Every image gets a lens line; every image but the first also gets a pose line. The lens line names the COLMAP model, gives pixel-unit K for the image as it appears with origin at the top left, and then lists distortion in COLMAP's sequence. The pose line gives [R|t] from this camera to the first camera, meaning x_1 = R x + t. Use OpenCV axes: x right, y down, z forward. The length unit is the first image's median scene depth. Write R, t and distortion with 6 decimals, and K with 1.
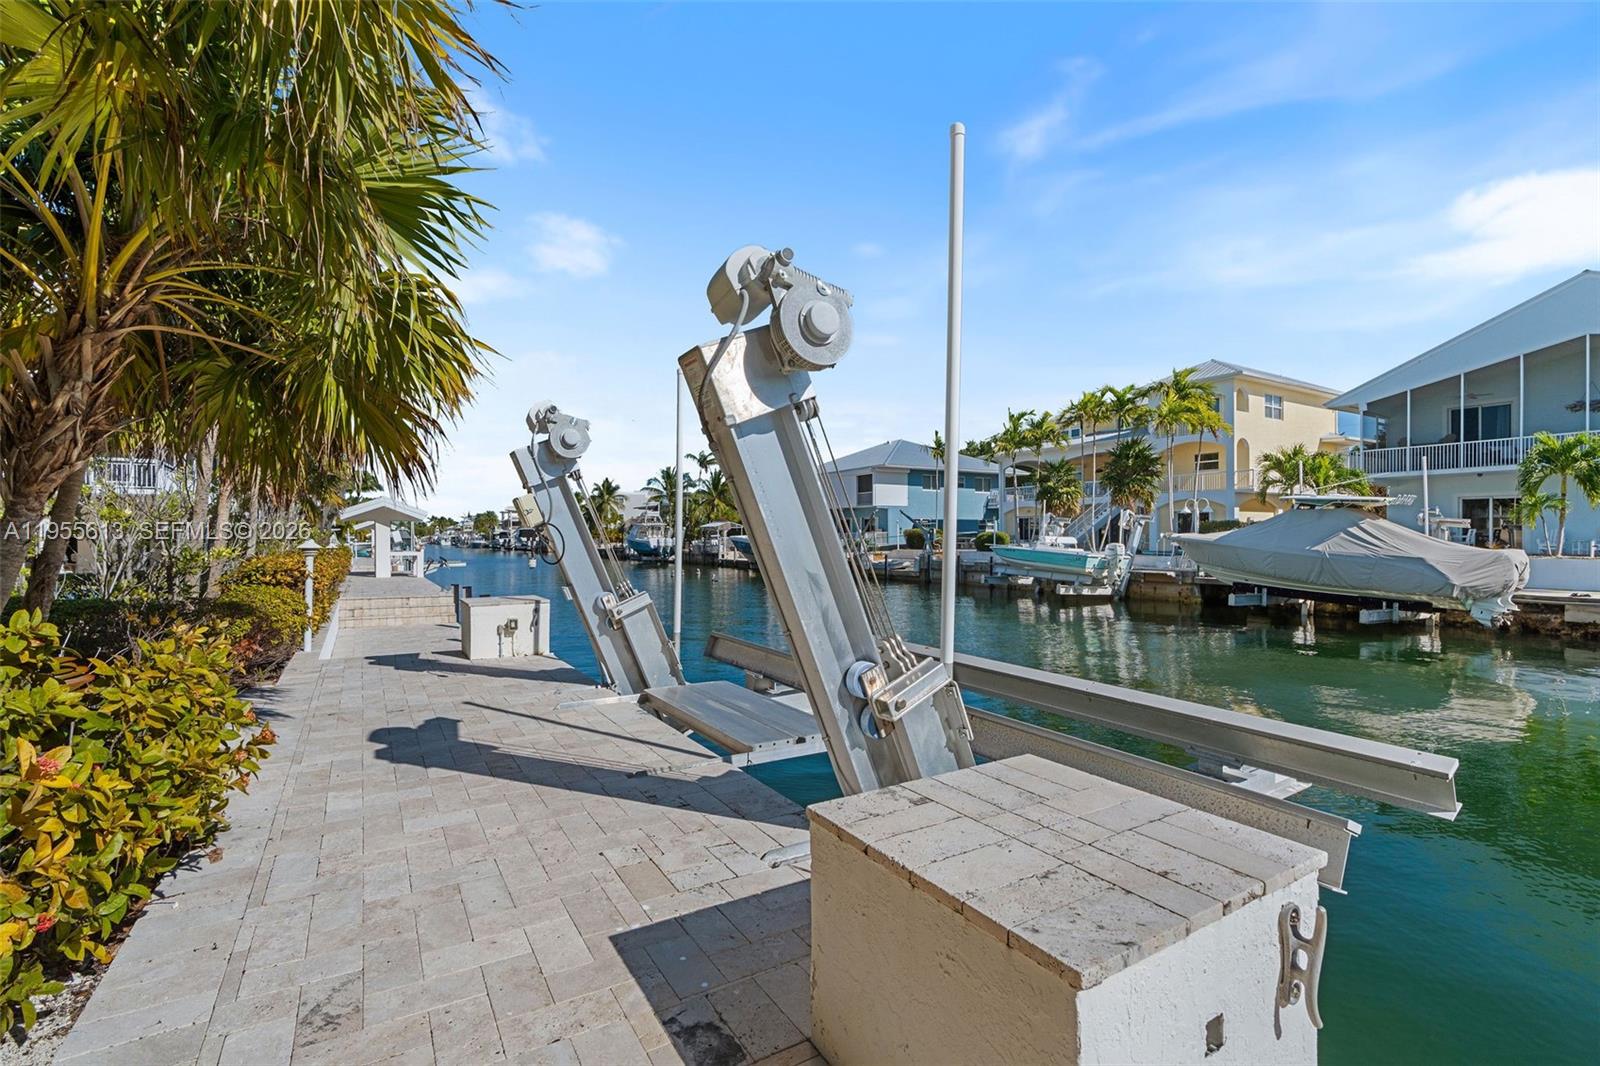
lens RADIAL K [[719.0, 0, 800.0], [0, 719.0, 533.0], [0, 0, 1]] dist [0.017334, -0.000005]
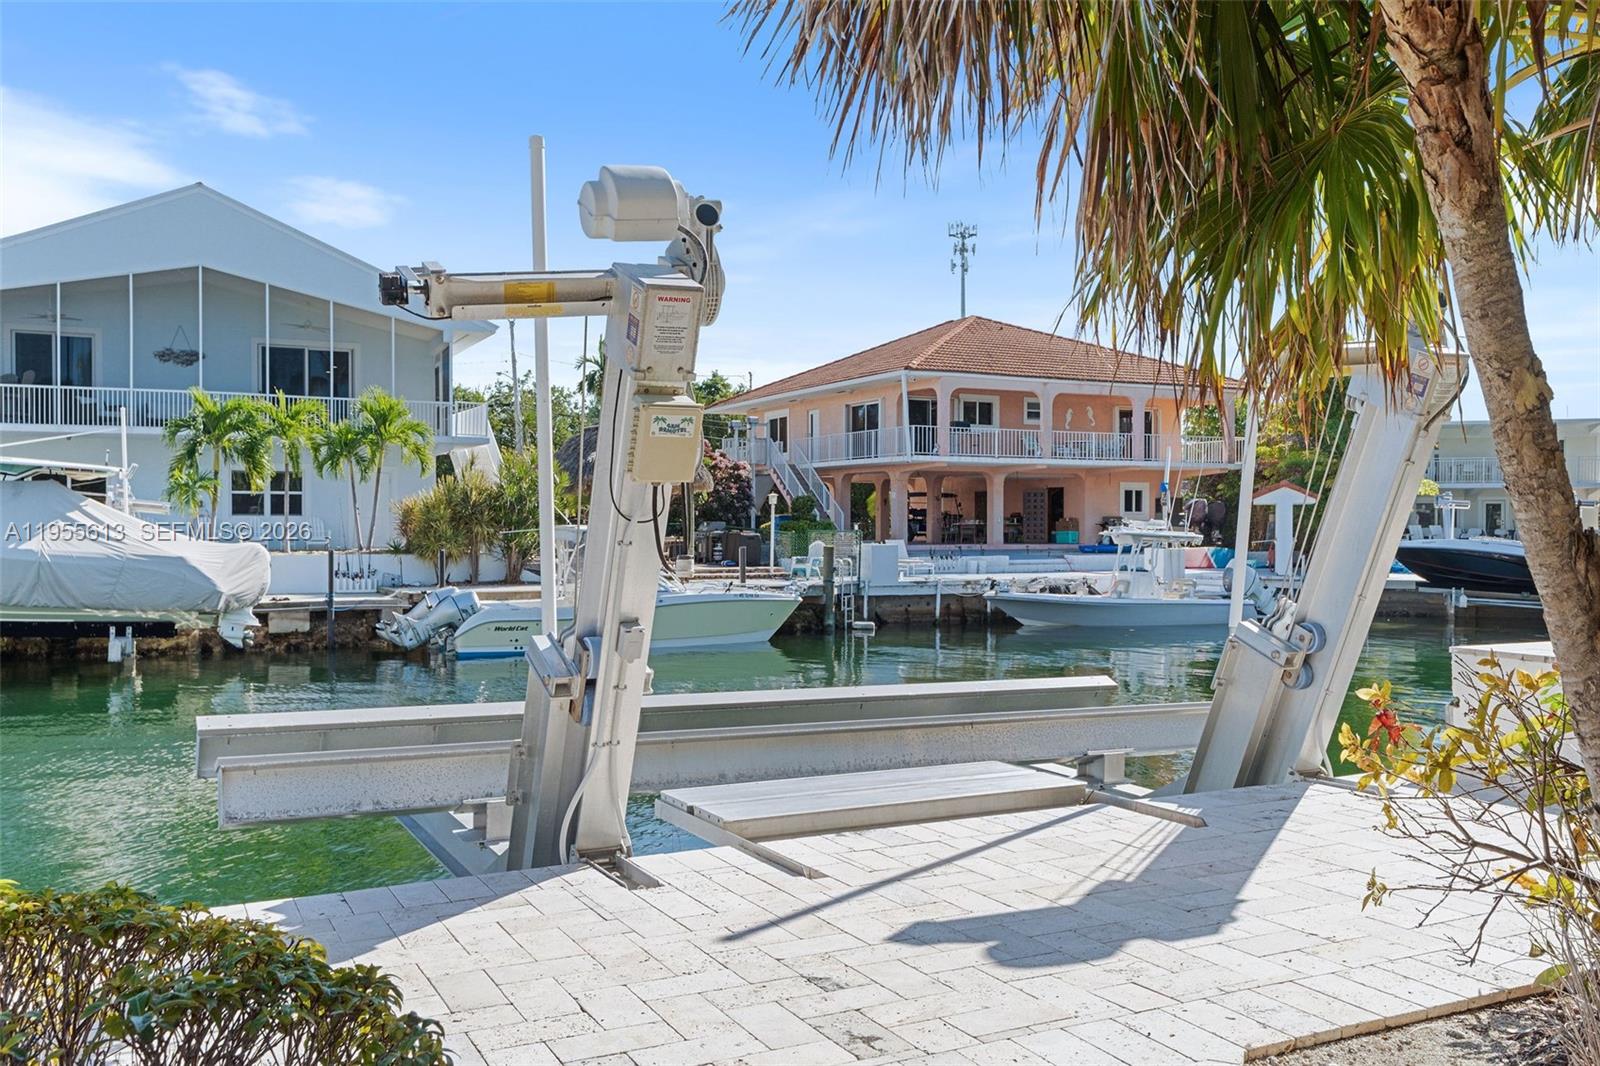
lens RADIAL K [[1383.5, 0, 800.0], [0, 1383.5, 533.0], [0, 0, 1]] dist [0.006919, 0.003954]
pose [[0.067296, -0.001932, 0.997731, -0.181918], [-0.000408, 0.999998, 0.001964, 0.003834], [-0.997733, -0.000539, 0.067295, 0.142798]]
